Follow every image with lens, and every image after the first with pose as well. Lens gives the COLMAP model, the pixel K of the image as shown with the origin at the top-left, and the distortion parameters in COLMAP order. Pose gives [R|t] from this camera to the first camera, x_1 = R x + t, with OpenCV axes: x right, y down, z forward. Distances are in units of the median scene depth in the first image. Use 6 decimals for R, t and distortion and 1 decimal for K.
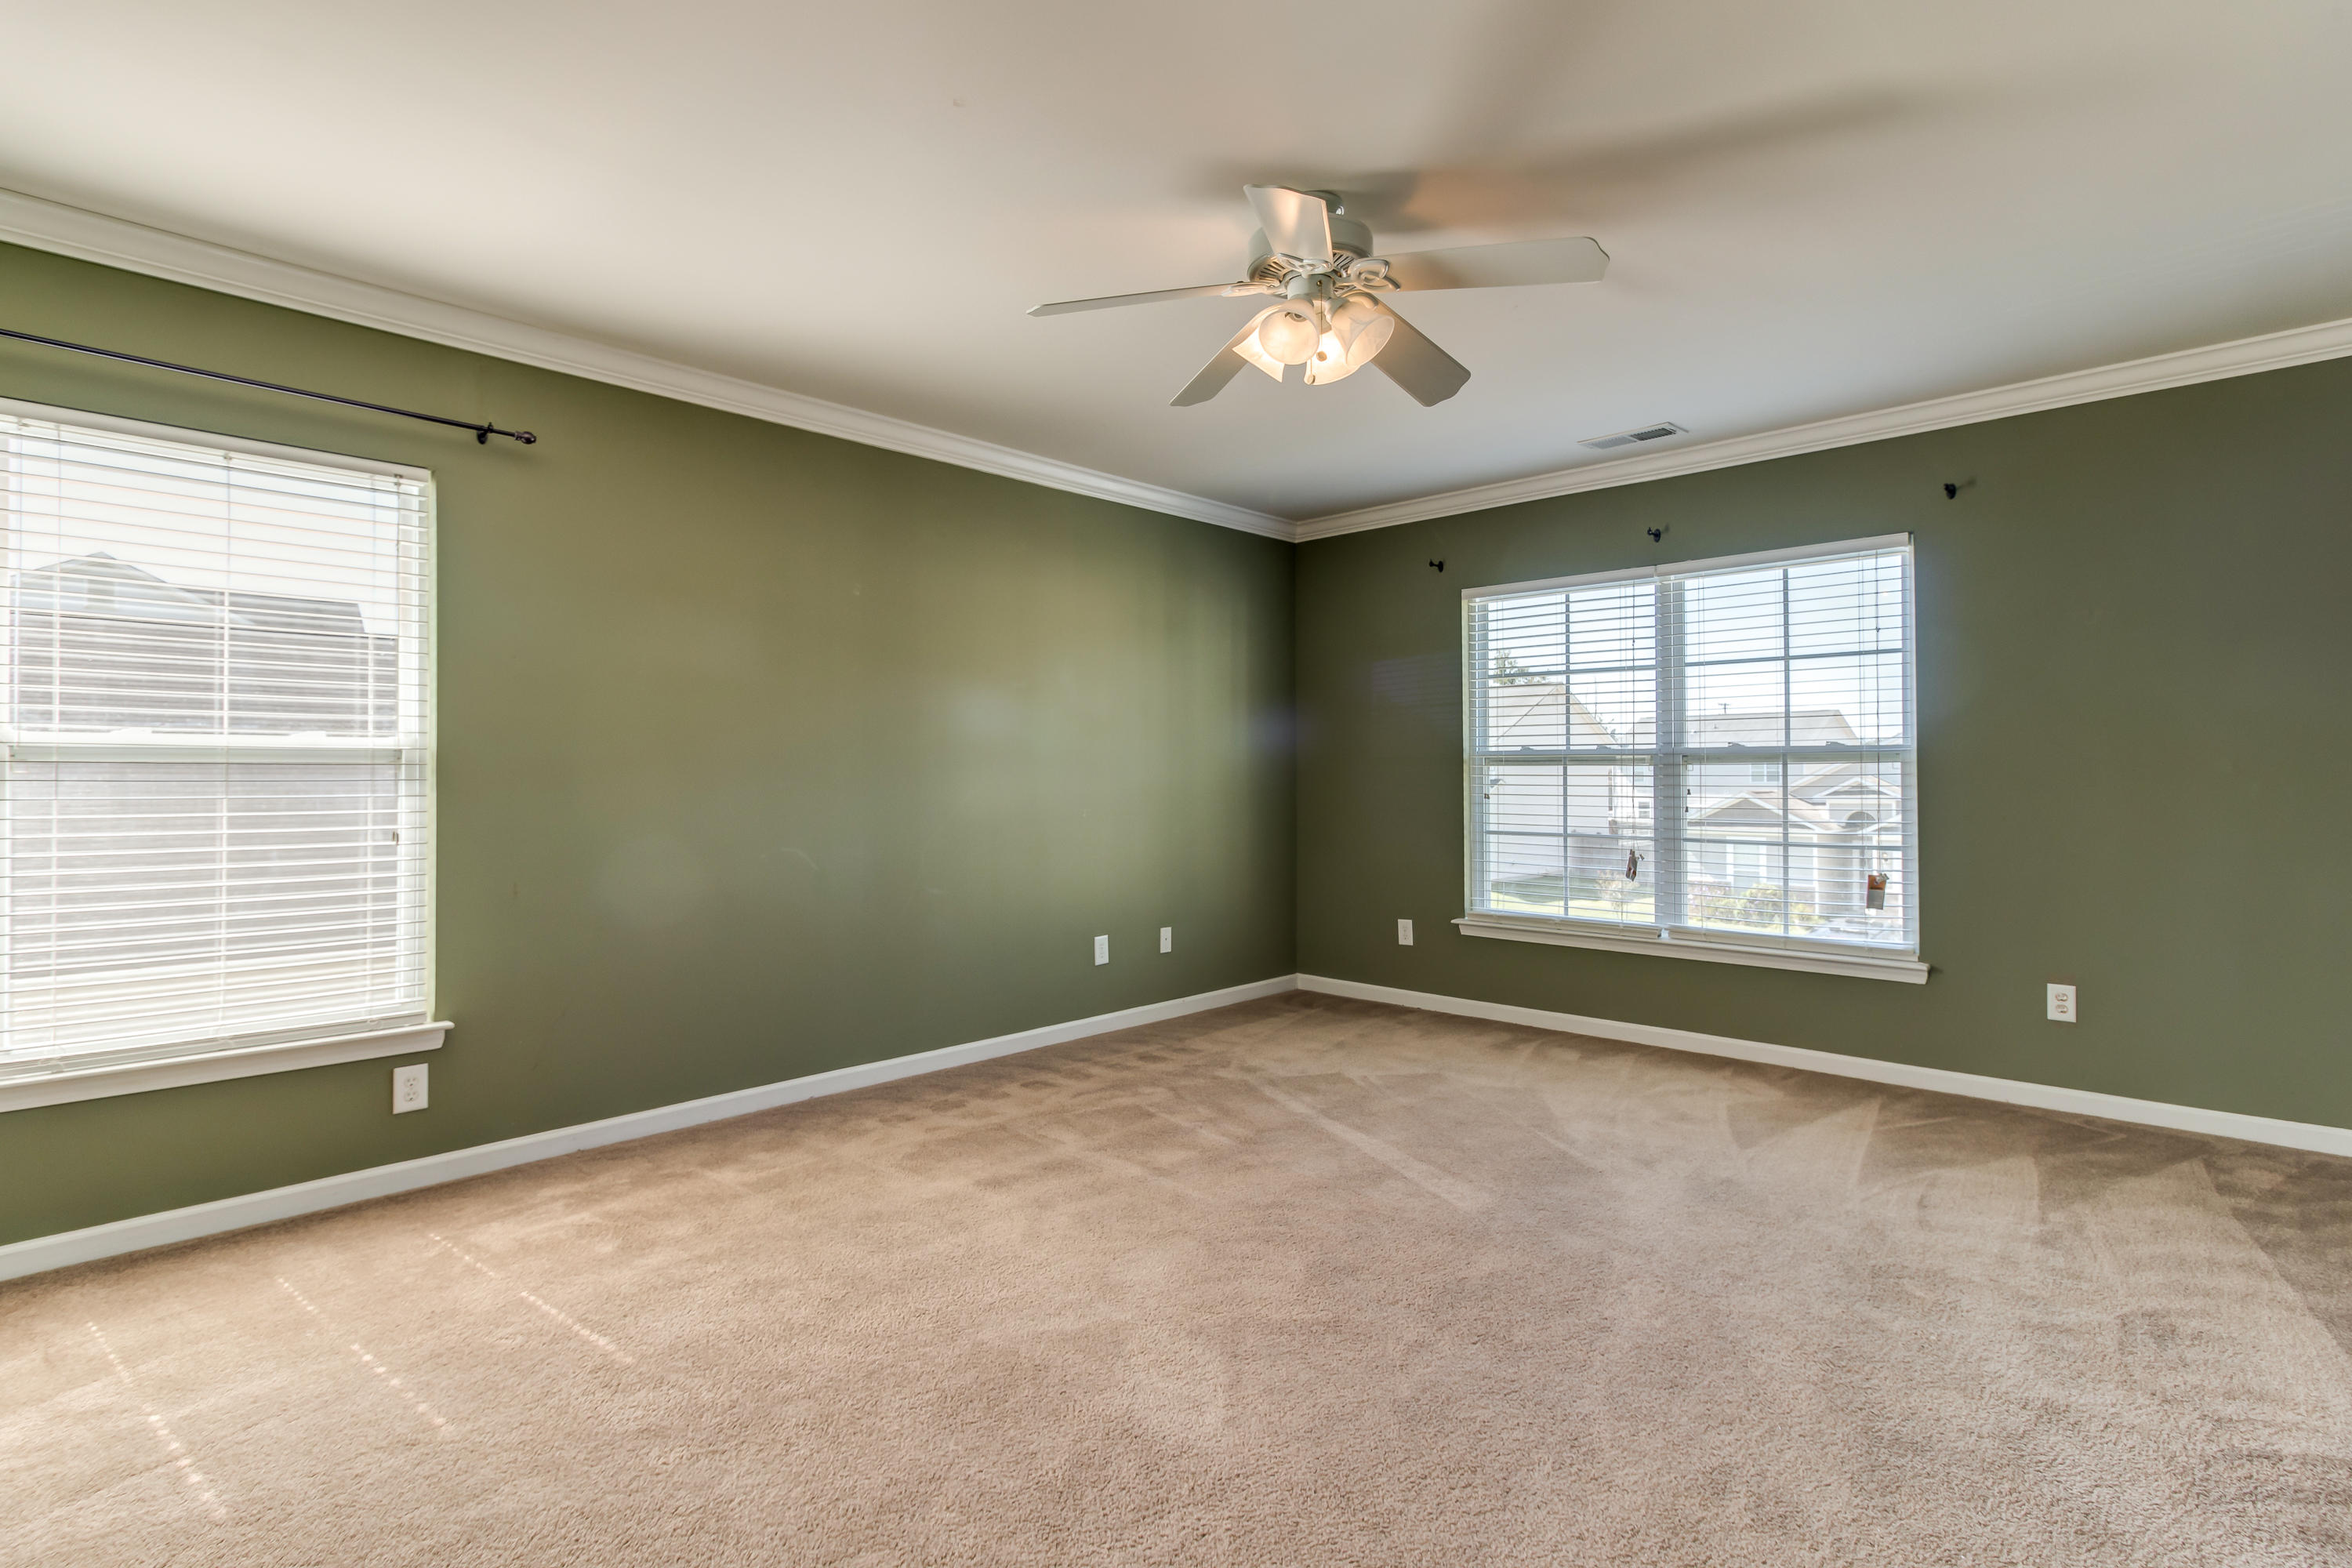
lens RADIAL K [[1132.3, 0, 1170.9], [0, 1132.3, 765.6], [0, 0, 1]] dist [0.000507, 0.000129]
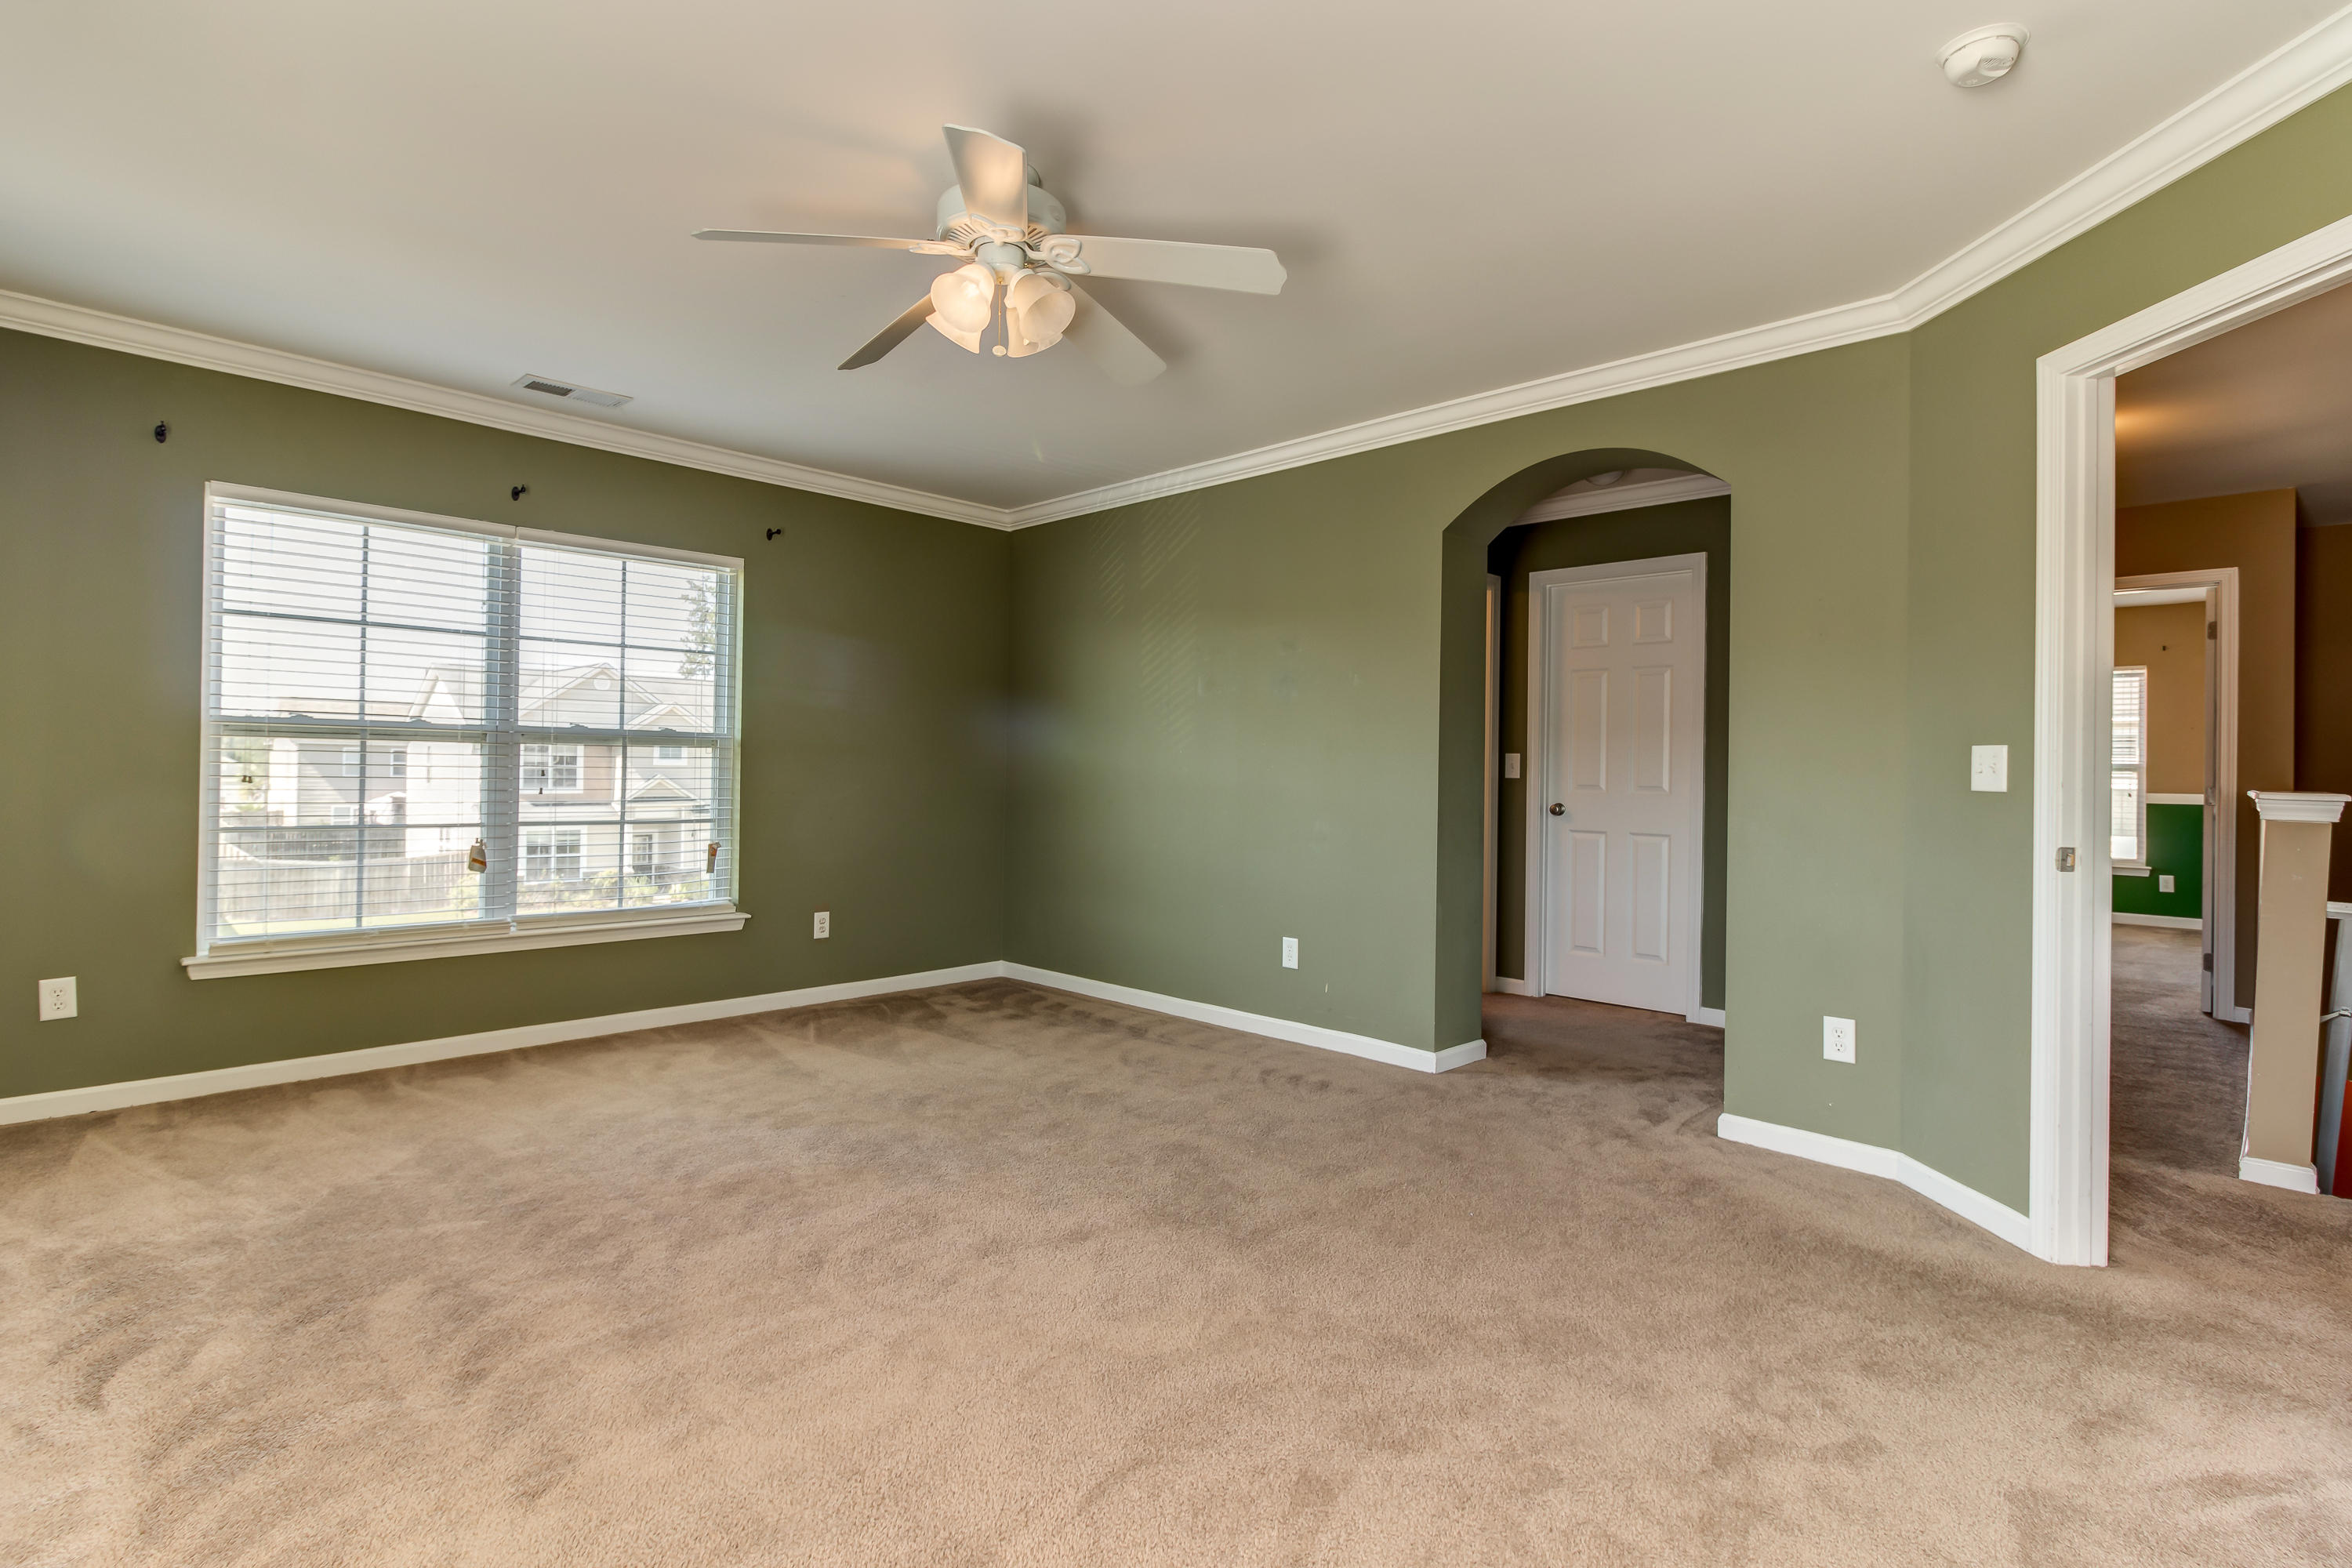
lens RADIAL K [[1132.3, 0, 1170.9], [0, 1132.3, 765.6], [0, 0, 1]] dist [0.000507, 0.000129]
pose [[0.011408, 0.003155, 0.999930, -0.476980], [-0.027650, 0.999614, -0.002838, 0.005034], [-0.999553, -0.027616, 0.011491, 0.449820]]
